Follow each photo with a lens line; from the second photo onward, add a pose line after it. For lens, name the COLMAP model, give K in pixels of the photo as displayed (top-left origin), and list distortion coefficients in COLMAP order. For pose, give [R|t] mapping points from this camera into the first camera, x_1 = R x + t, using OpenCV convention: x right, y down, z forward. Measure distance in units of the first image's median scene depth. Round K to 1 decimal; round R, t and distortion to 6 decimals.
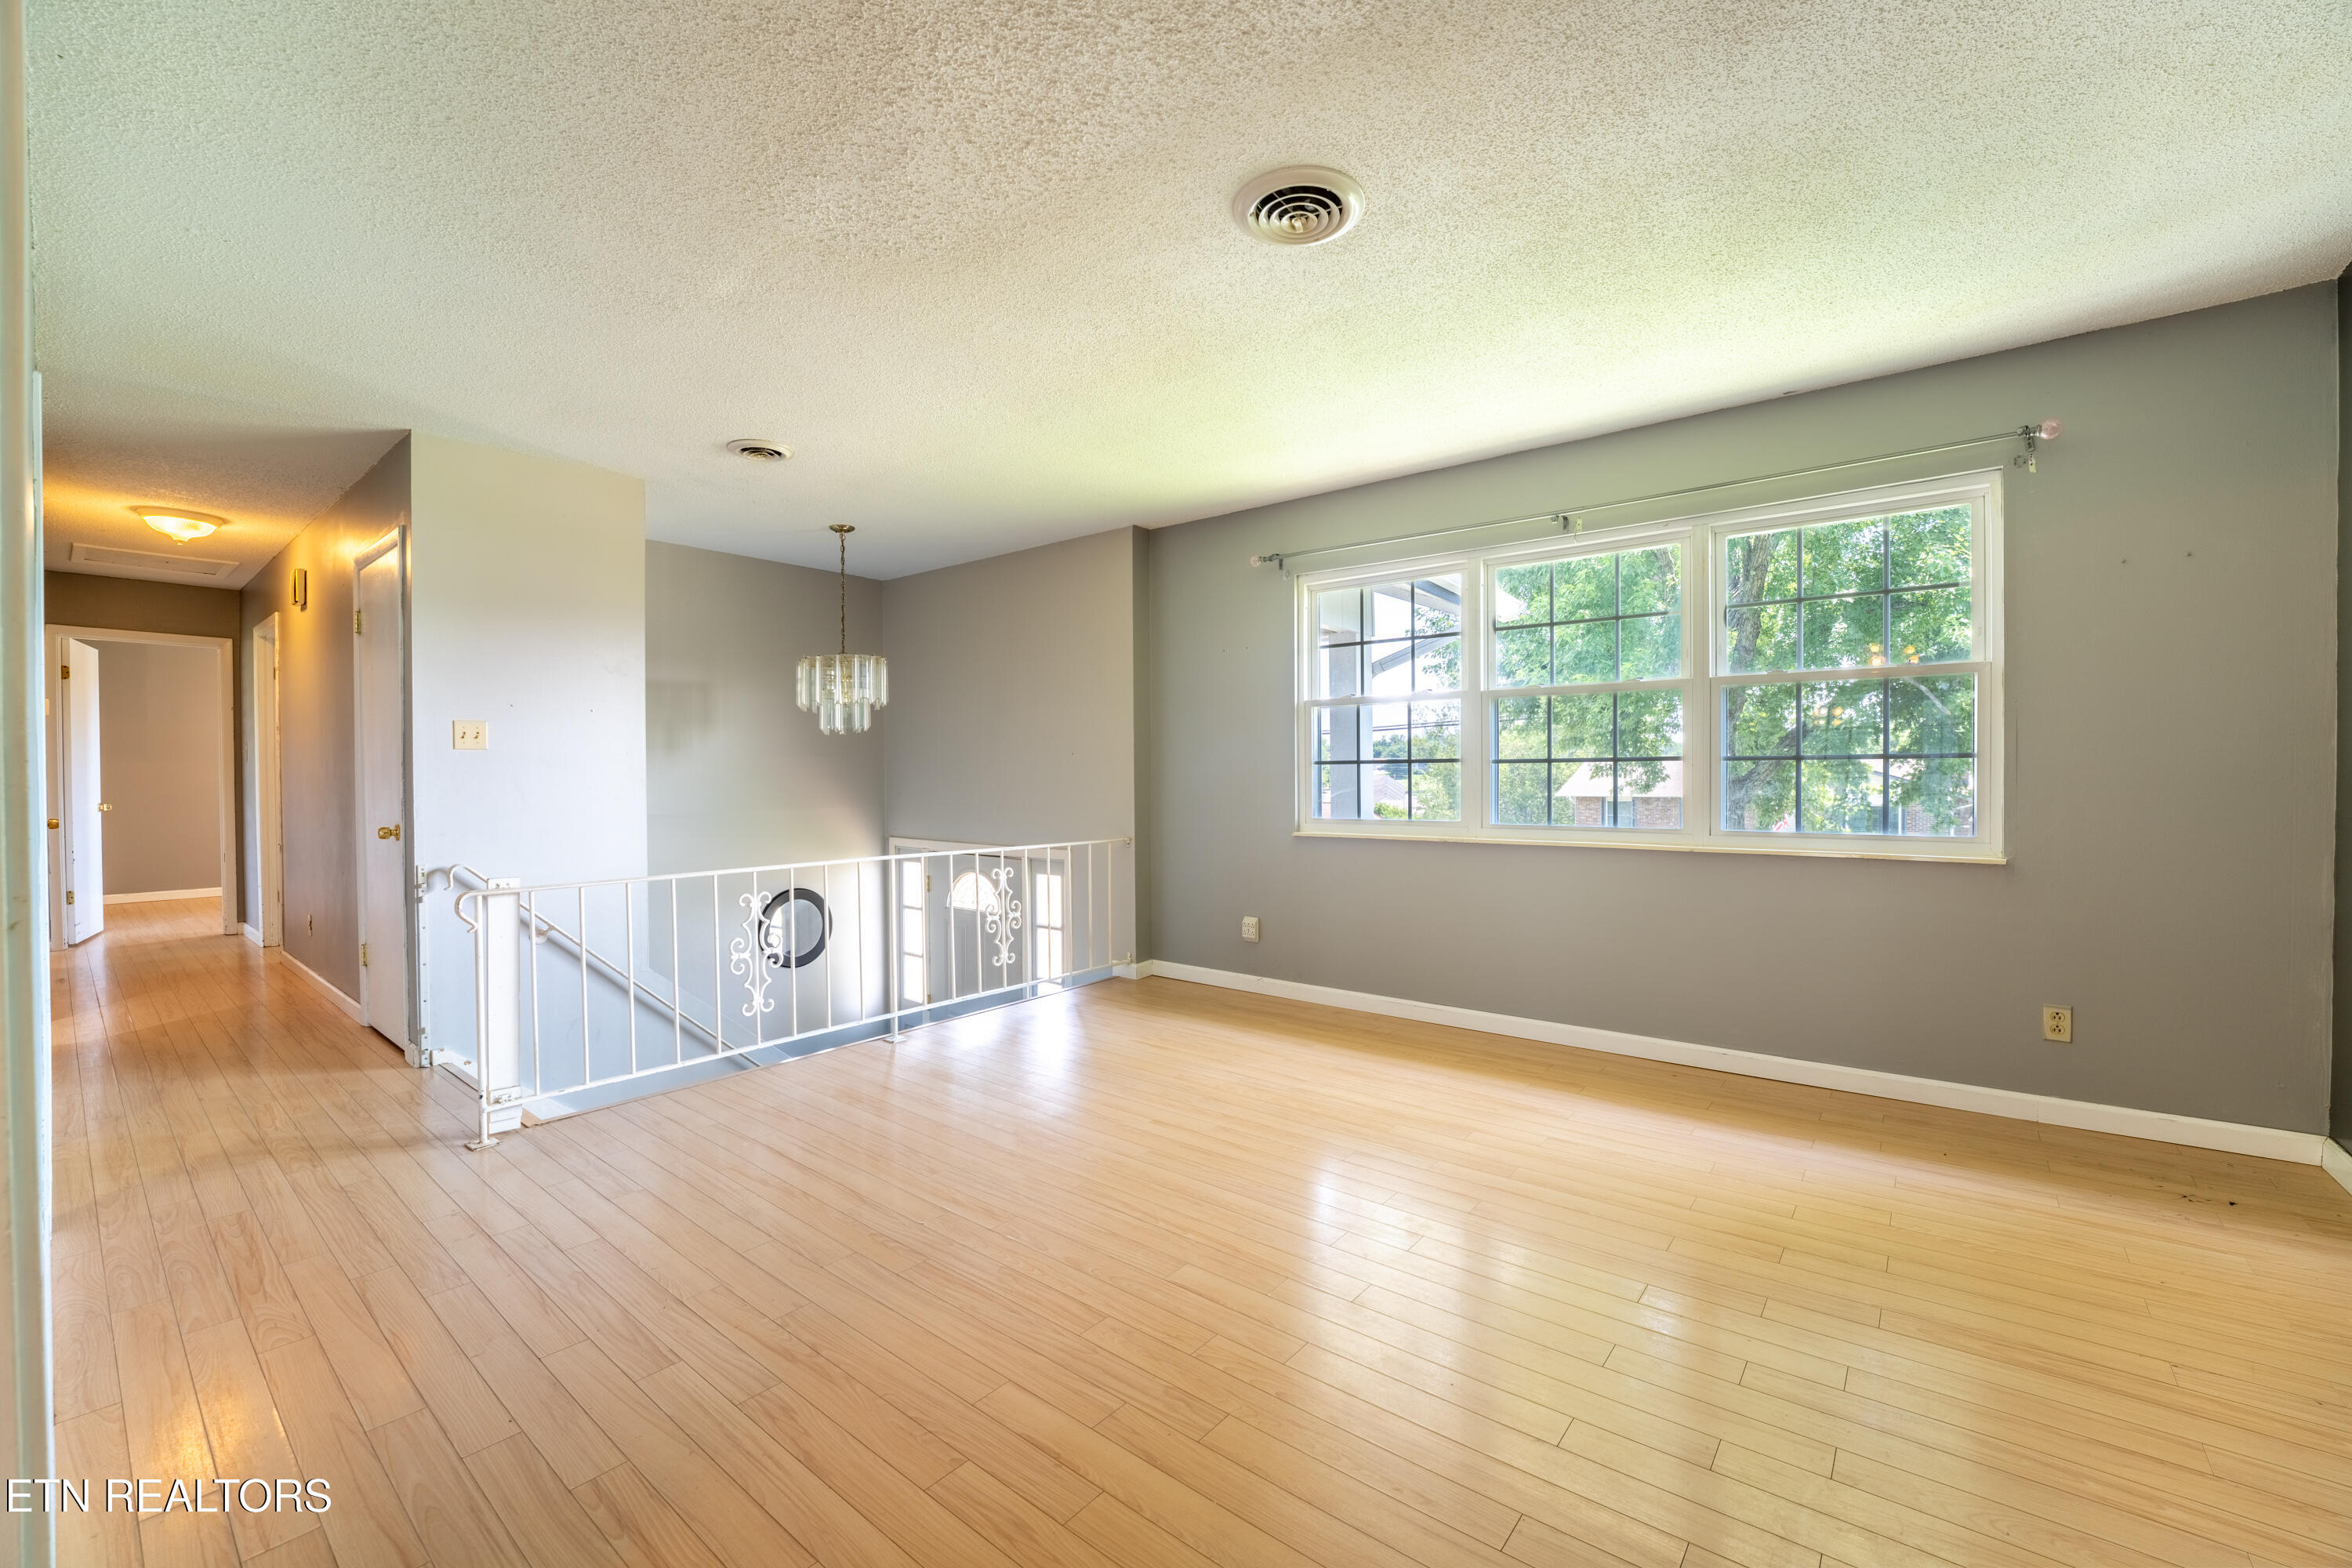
lens RADIAL K [[949.1, 0, 1175.3], [0, 949.1, 789.1], [0, 0, 1]] dist [-0.016394, -0.000218]
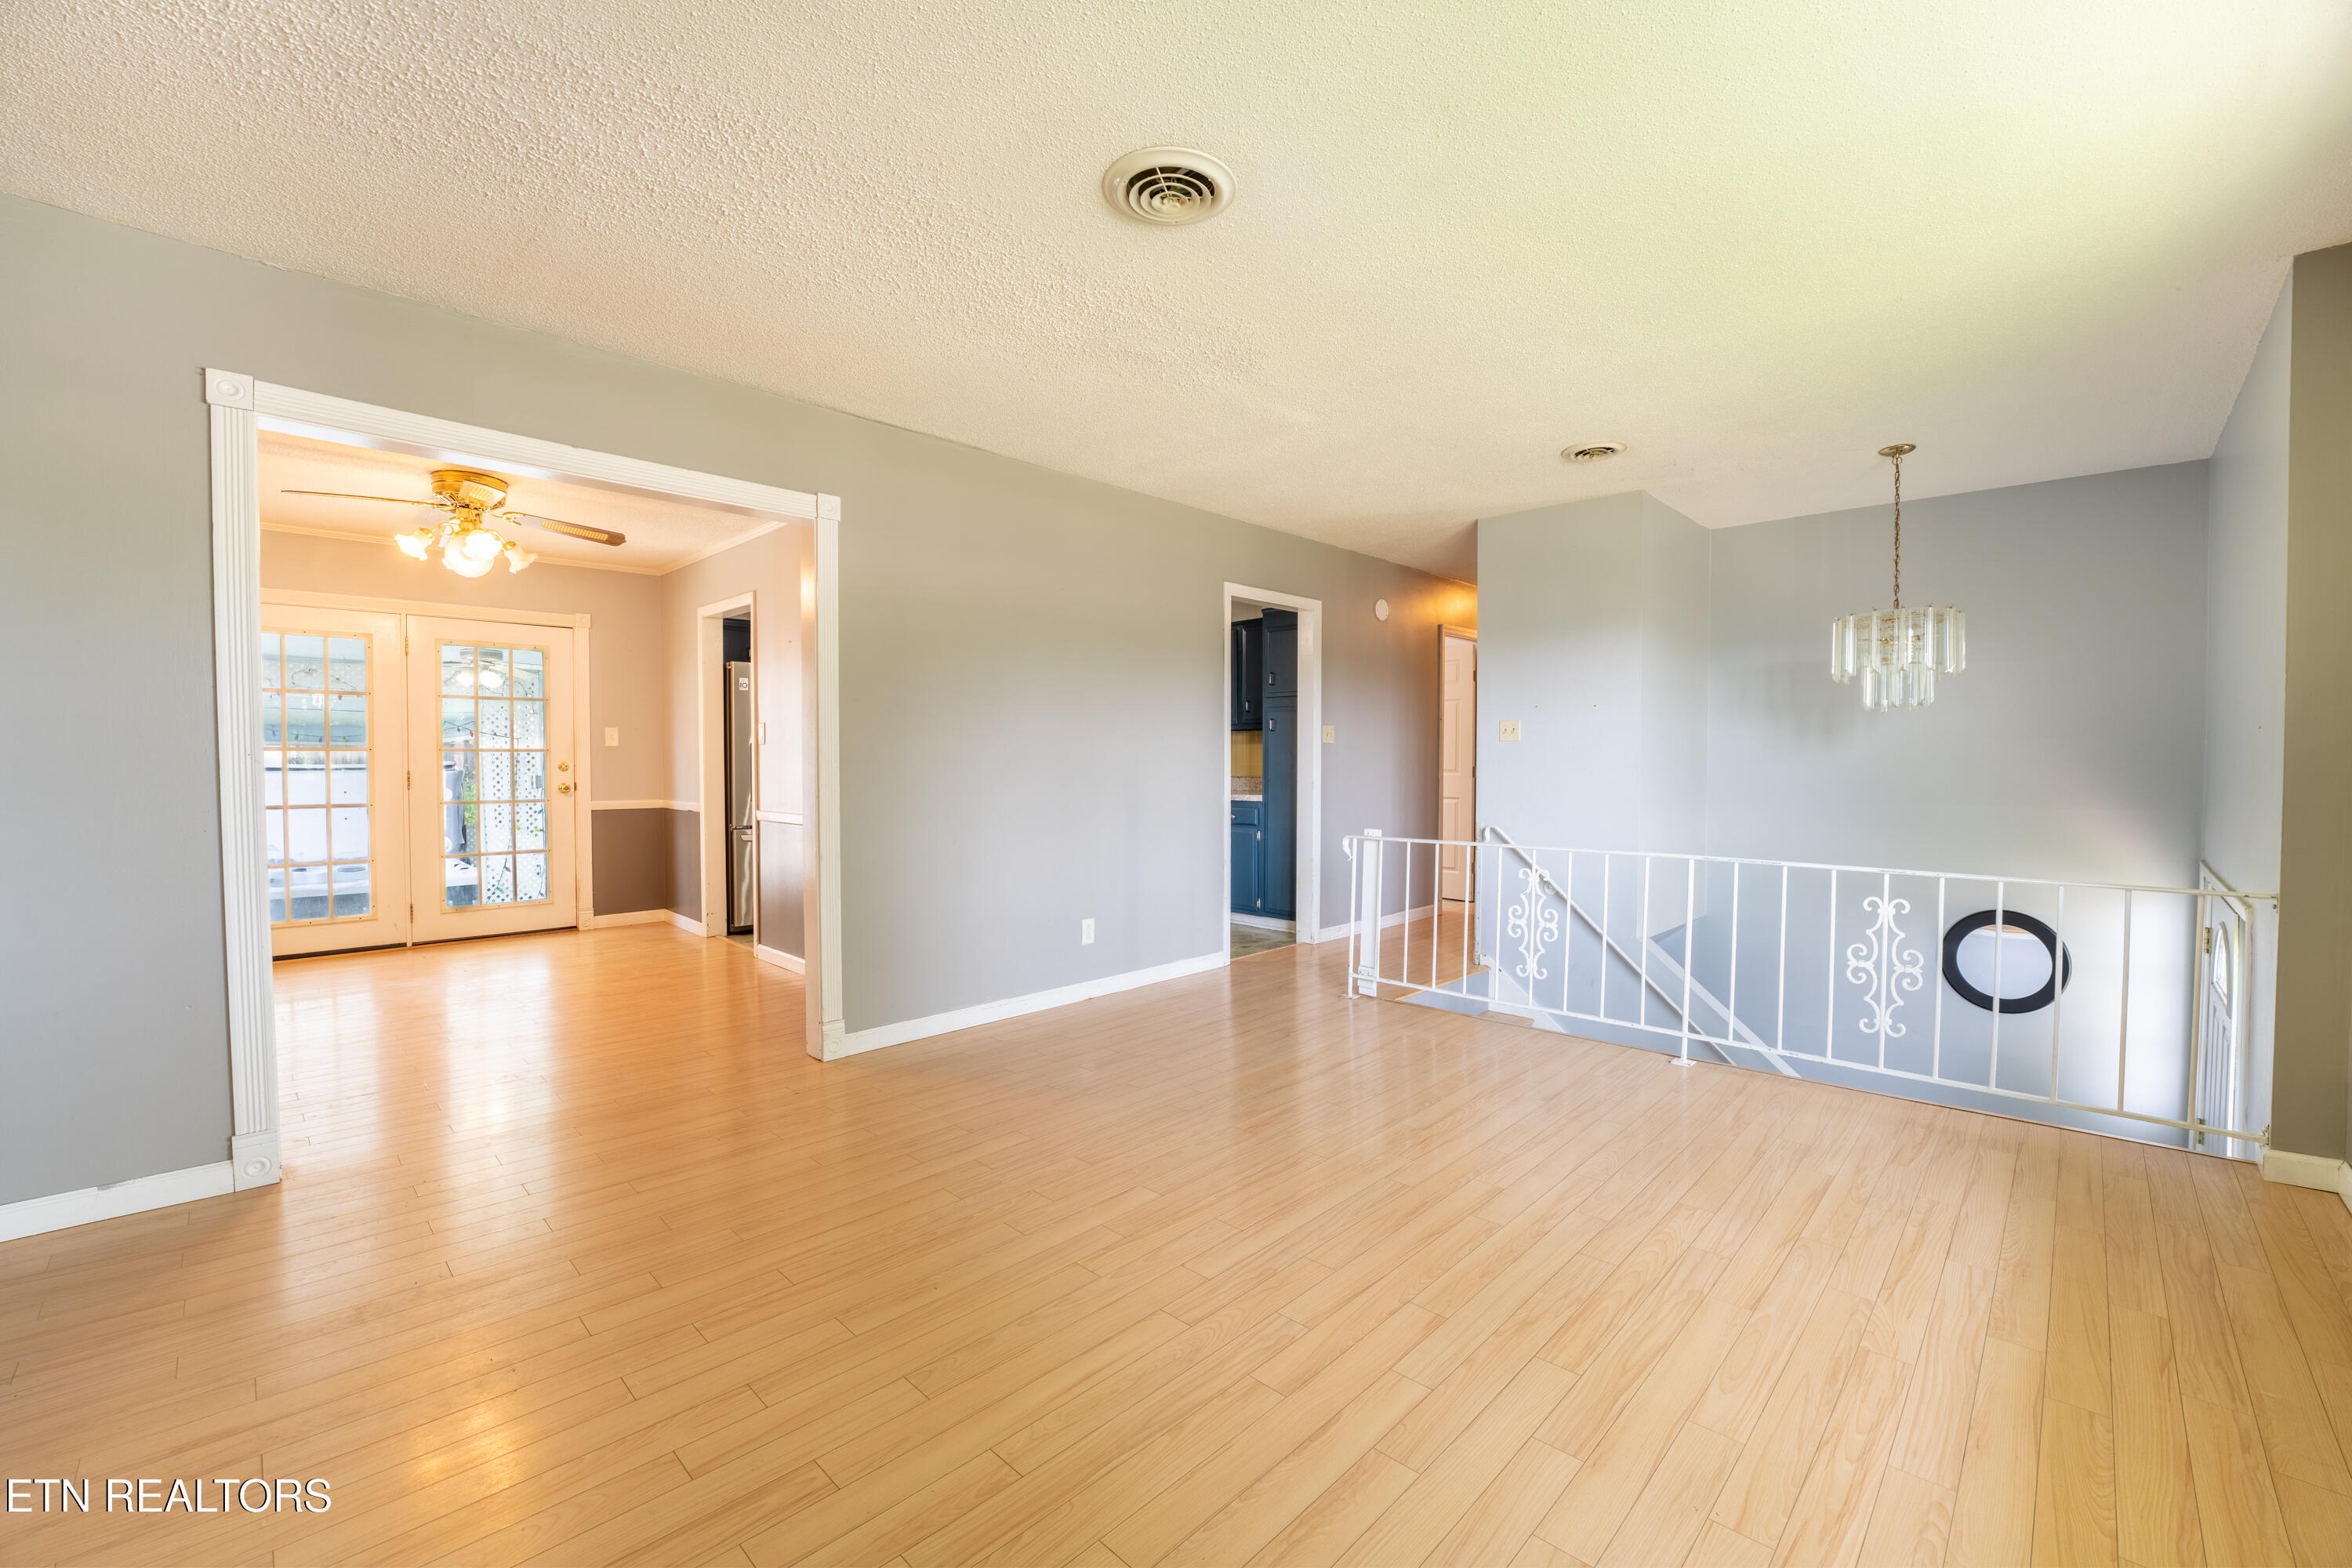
lens RADIAL K [[949.1, 0, 1156.6], [0, 949.1, 783.9], [0, 0, 1]] dist [-0.016394, -0.000218]
pose [[-0.099595, 0.026670, -0.994671, 0.558330], [-0.011326, 0.999546, 0.027935, -0.013269], [0.994964, 0.014048, -0.099248, 0.539385]]
